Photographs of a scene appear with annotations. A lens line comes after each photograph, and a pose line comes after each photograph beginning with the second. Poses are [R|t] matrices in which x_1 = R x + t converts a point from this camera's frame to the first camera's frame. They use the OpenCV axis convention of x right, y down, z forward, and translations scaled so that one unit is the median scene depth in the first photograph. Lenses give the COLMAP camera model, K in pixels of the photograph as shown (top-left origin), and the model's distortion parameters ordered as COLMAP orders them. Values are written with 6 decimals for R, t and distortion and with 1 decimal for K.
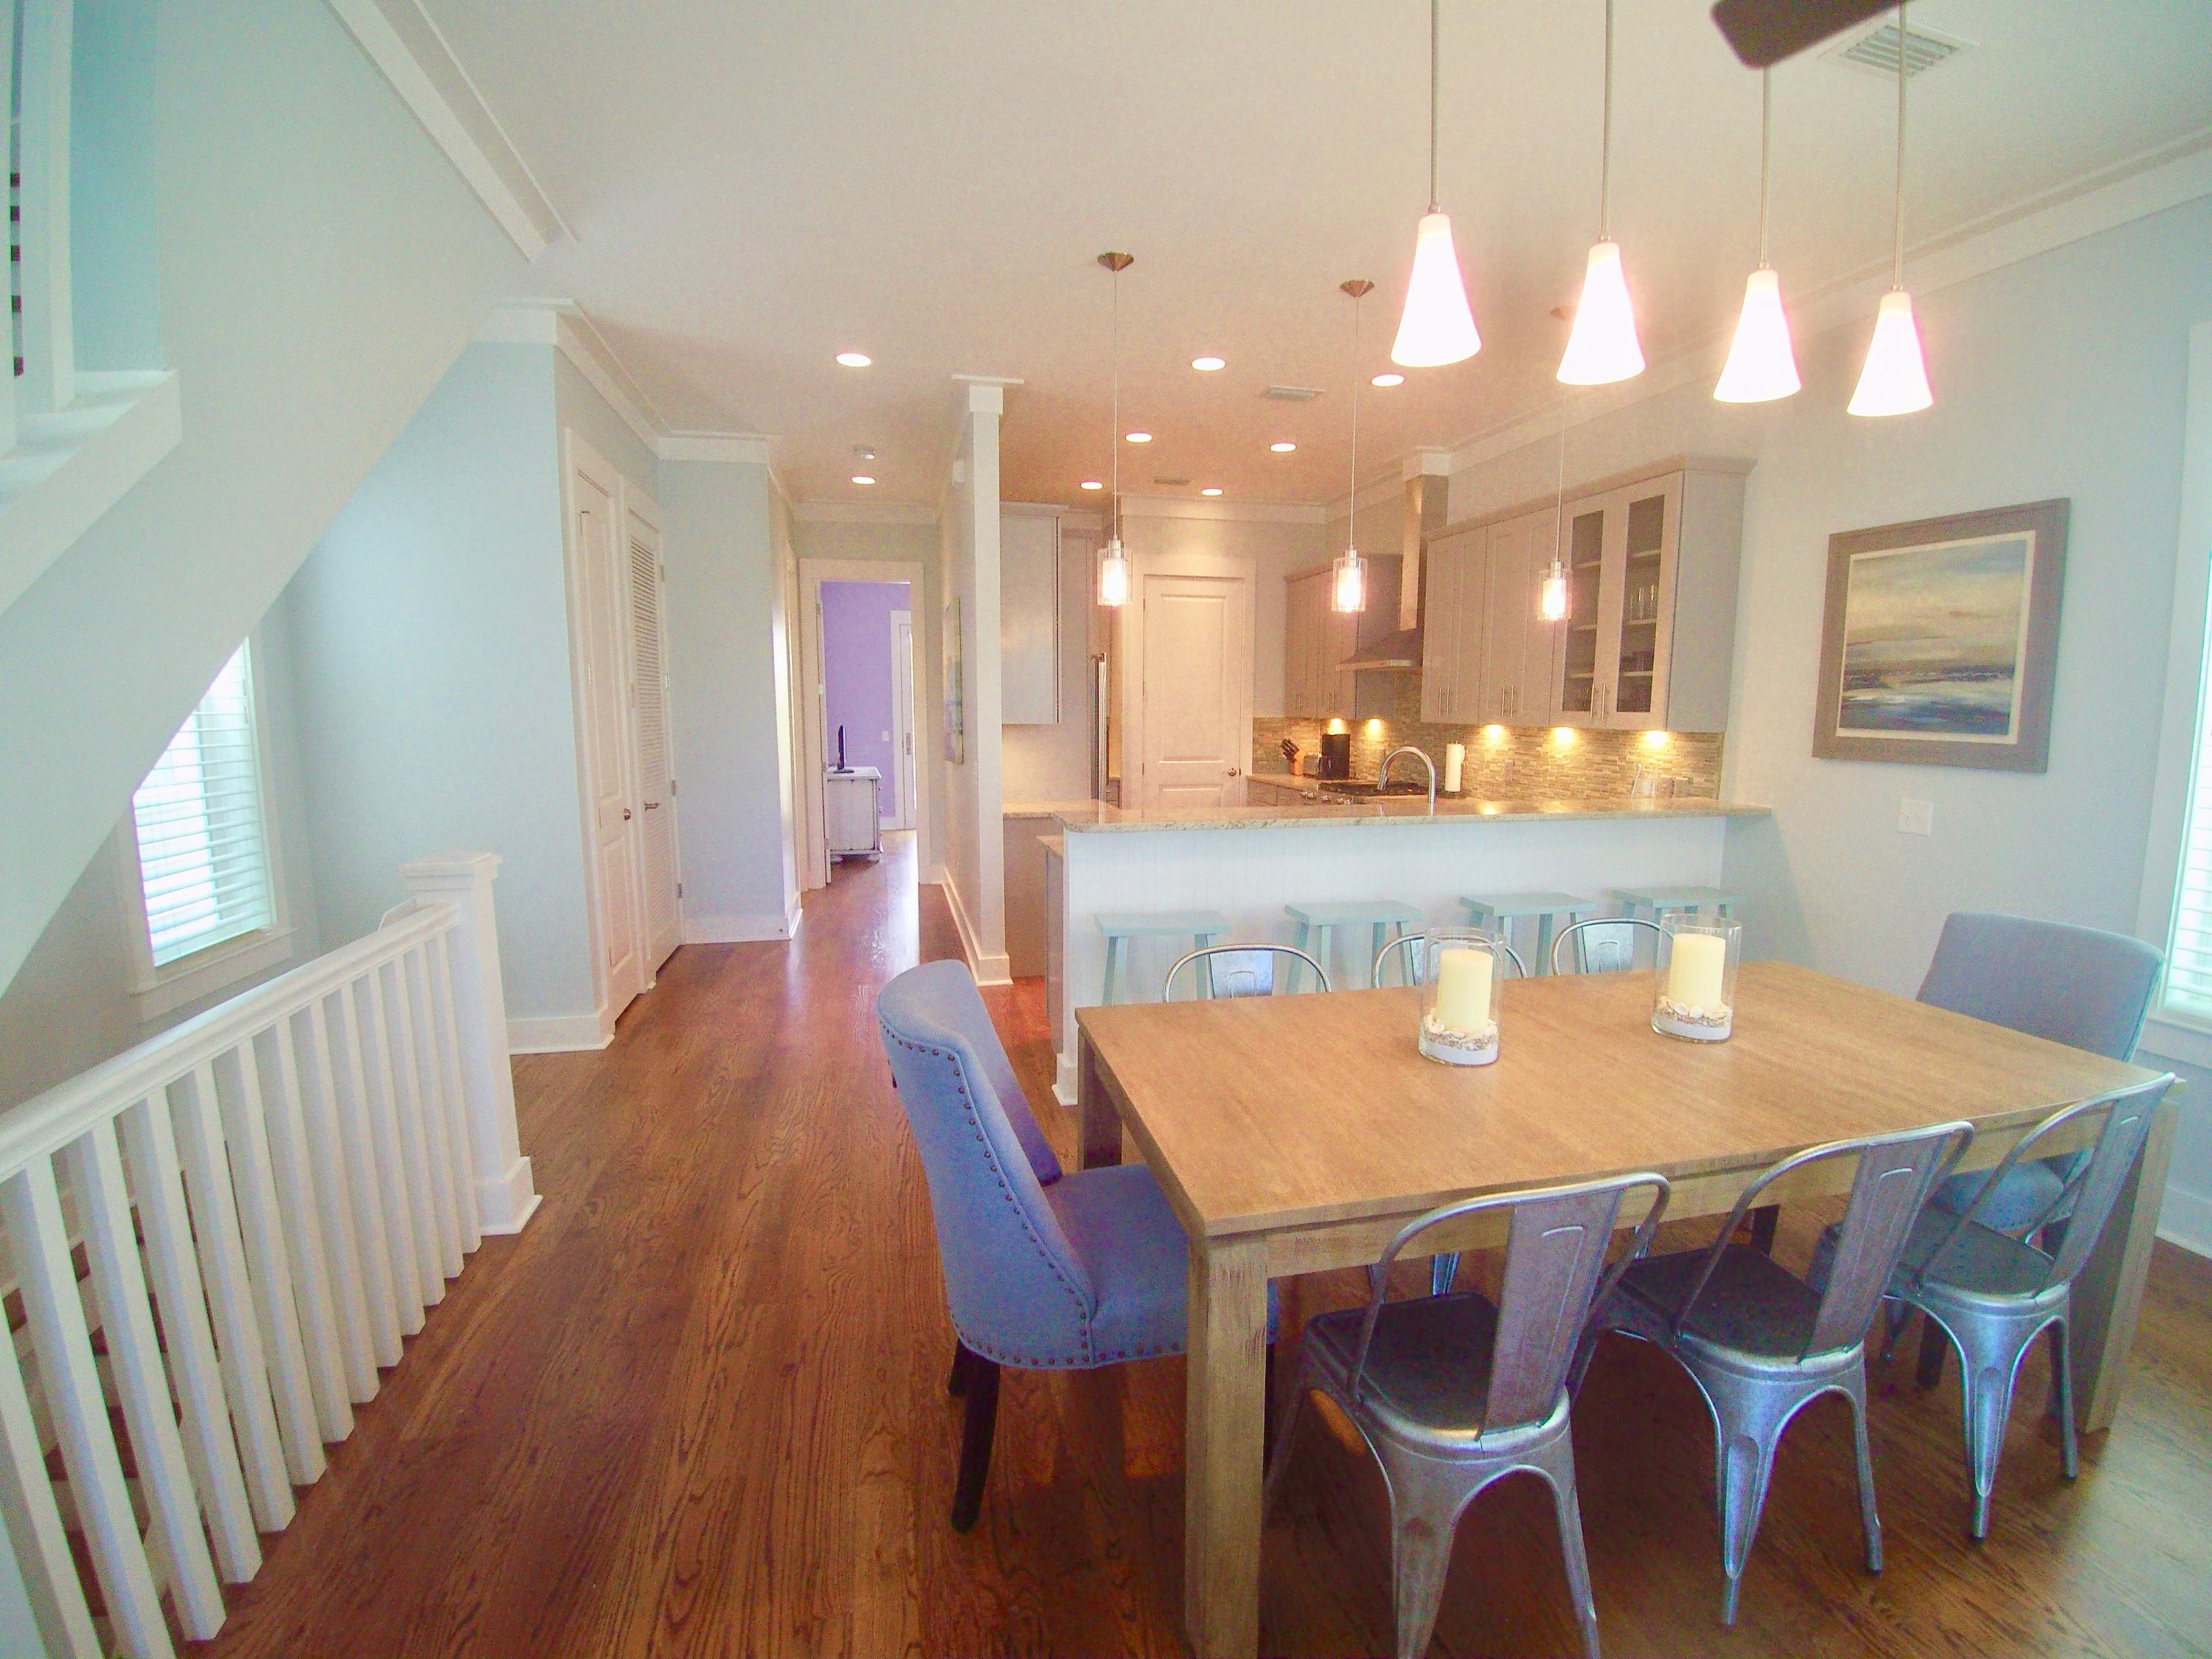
lens RADIAL K [[1022.2, 0, 1122.5], [0, 1022.2, 838.7], [0, 0, 1]] dist [-0.037483, -0.009730]
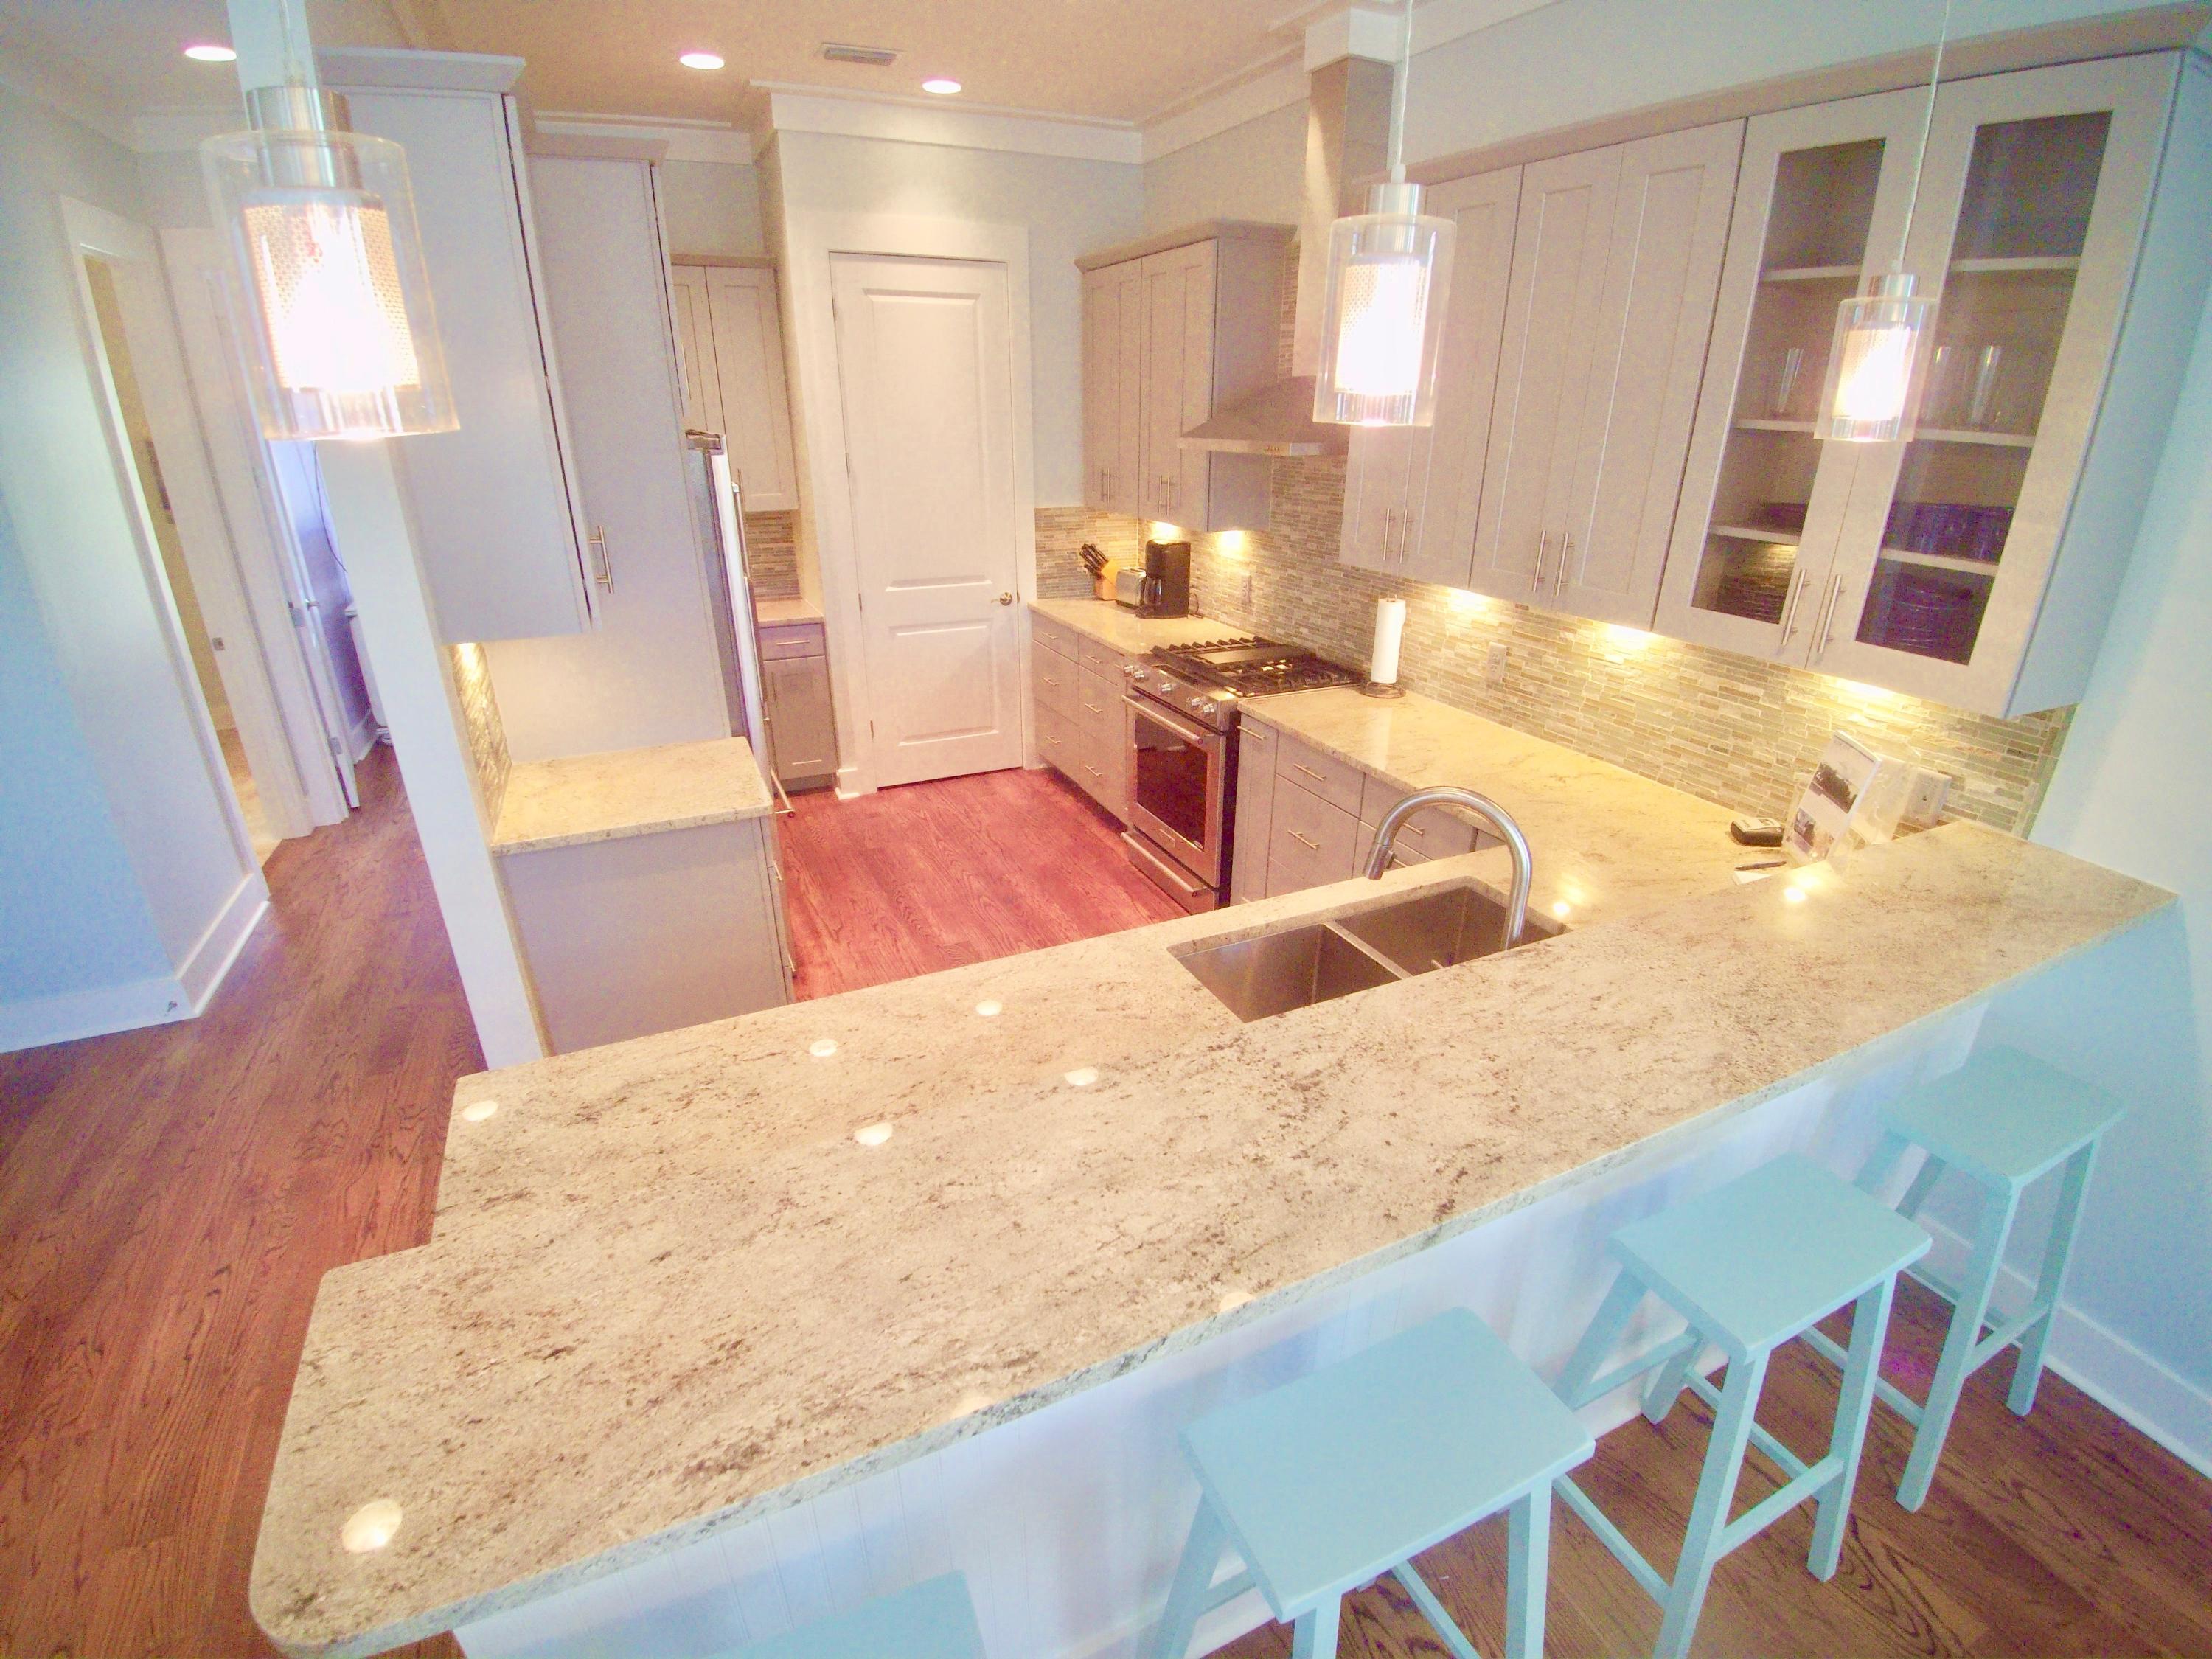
lens RADIAL K [[1022.2, 0, 1119.1], [0, 1022.2, 857.7], [0, 0, 1]] dist [-0.037483, -0.009730]
pose [[0.979196, -0.080869, 0.186105, 0.061160], [0.023940, 0.956790, 0.289794, -0.125268], [-0.201498, -0.279309, 0.938821, 0.465284]]
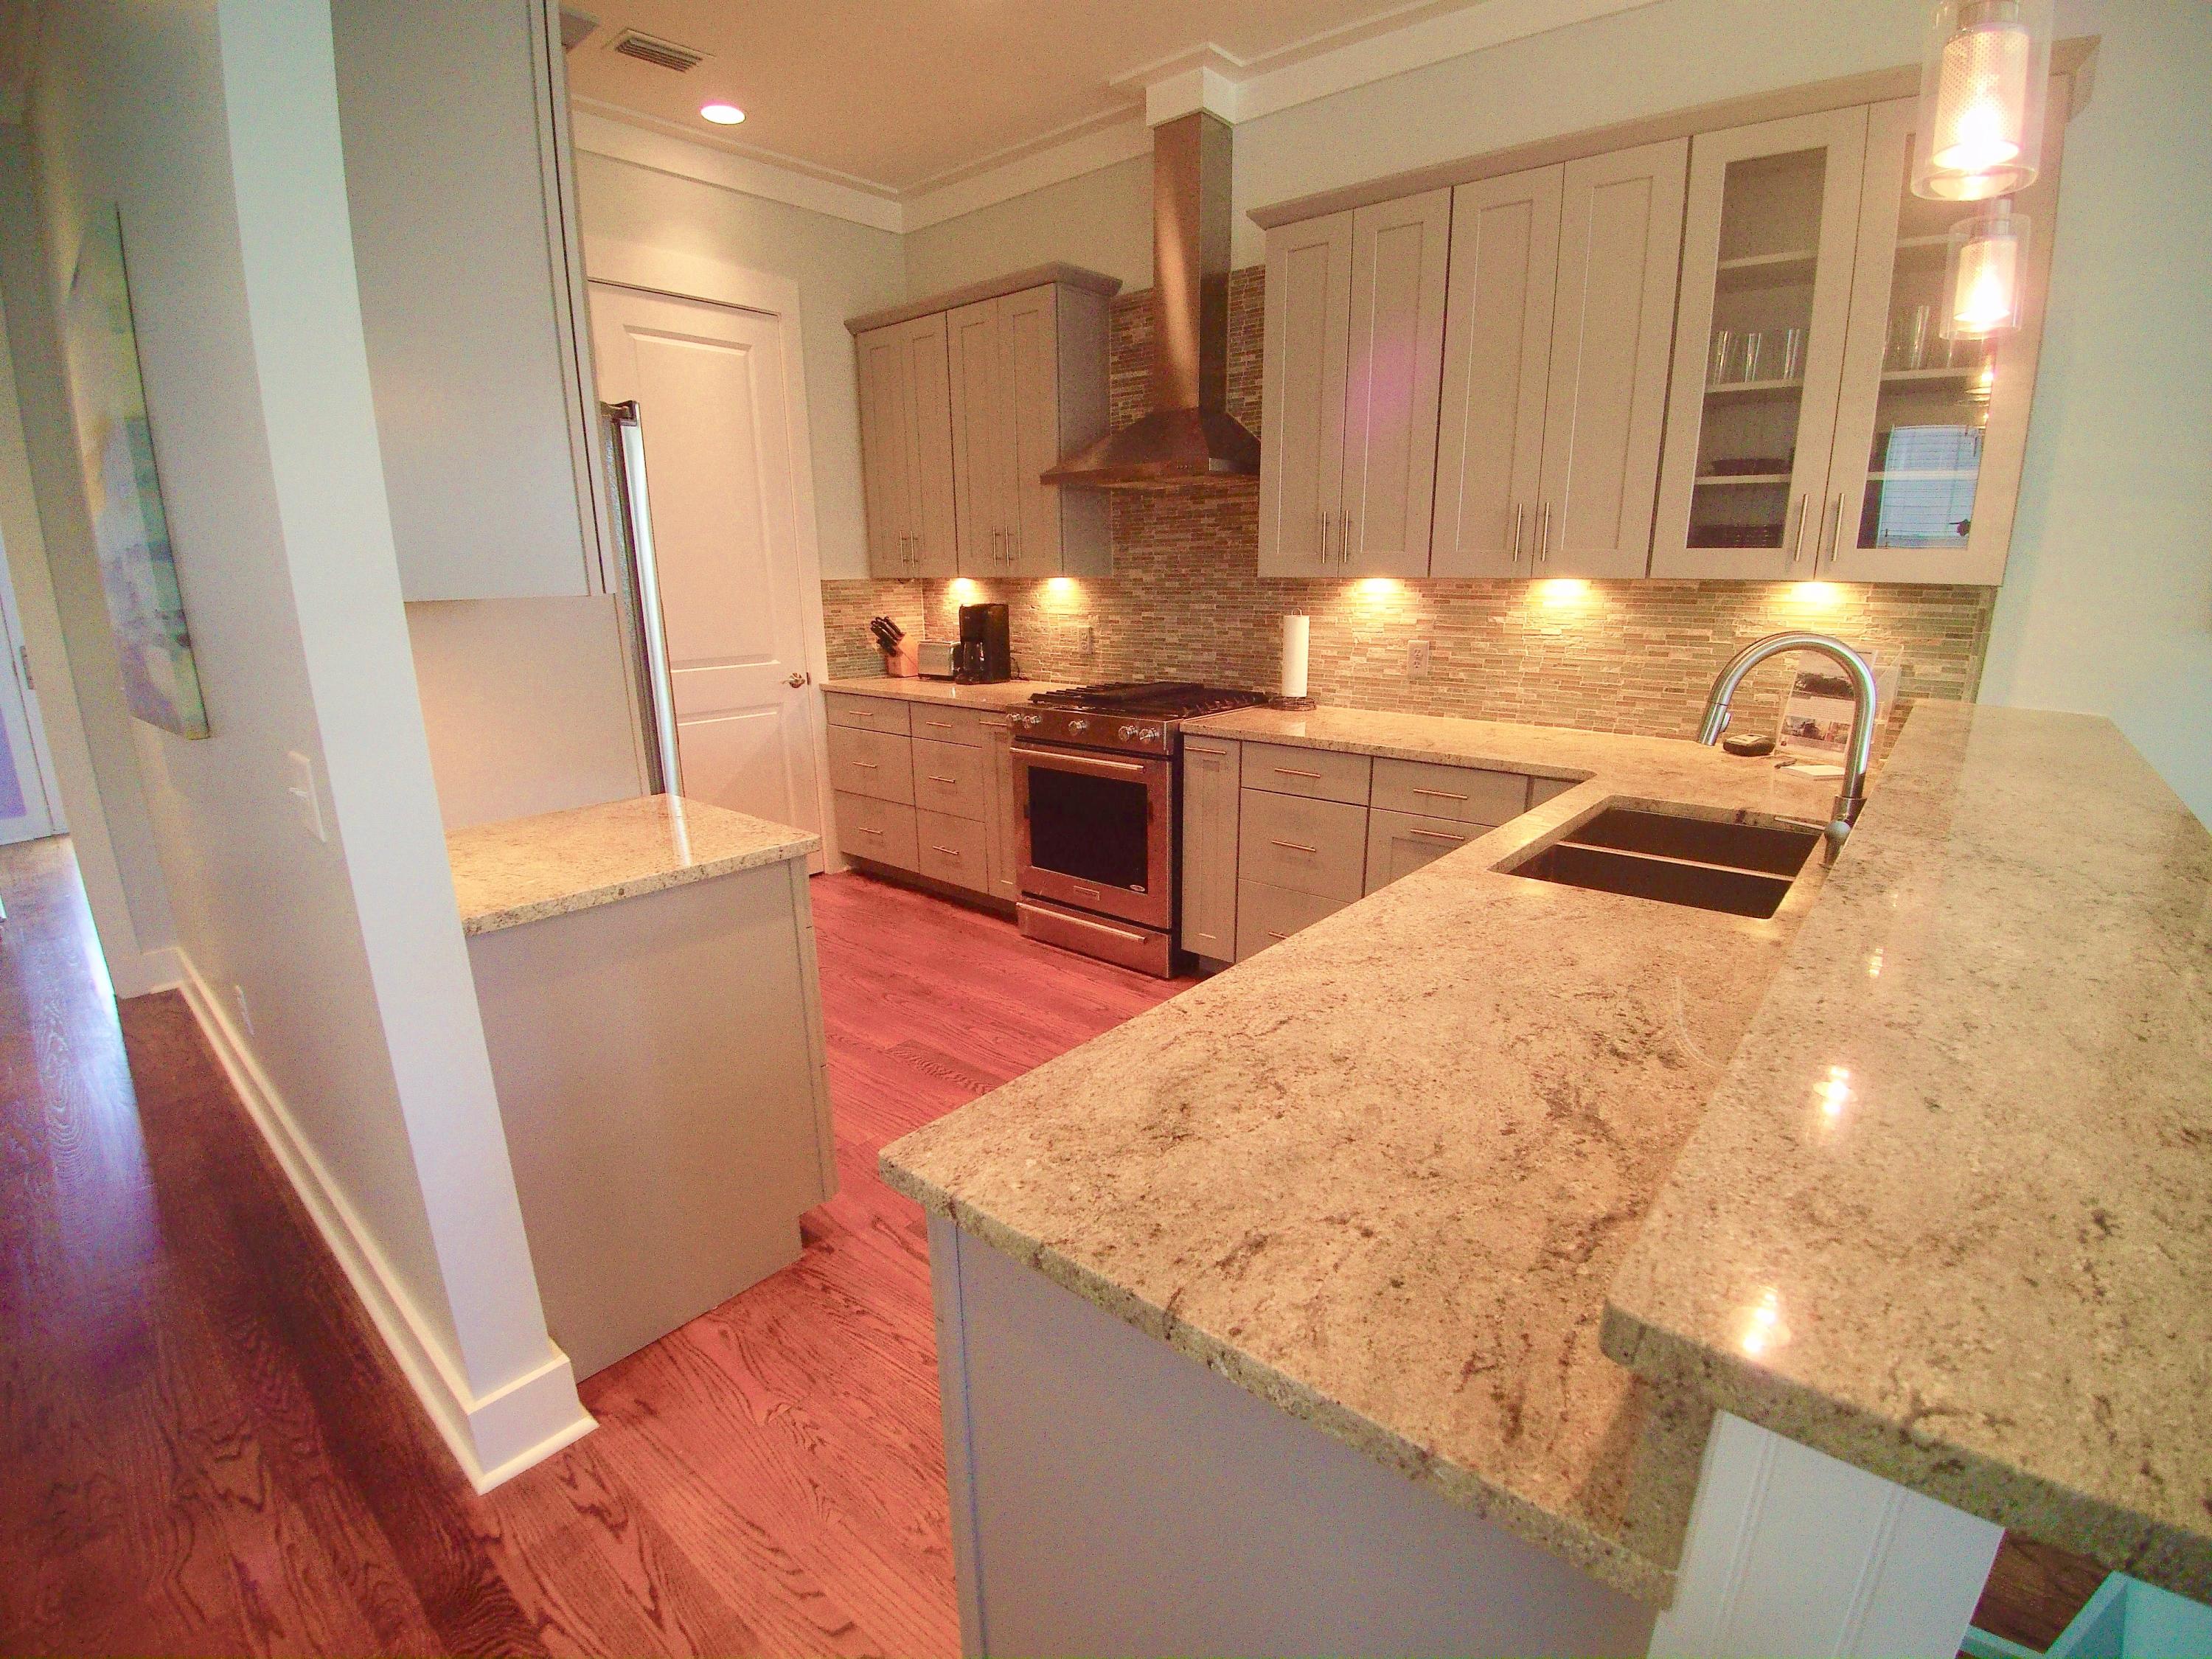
lens RADIAL K [[1022.2, 0, 1122.0], [0, 1022.2, 855.3], [0, 0, 1]] dist [-0.037483, -0.009730]
pose [[0.808561, -0.169136, 0.563580, -0.106105], [0.088067, 0.981794, 0.168299, -0.066077], [-0.581785, -0.086447, 0.808735, 0.585627]]
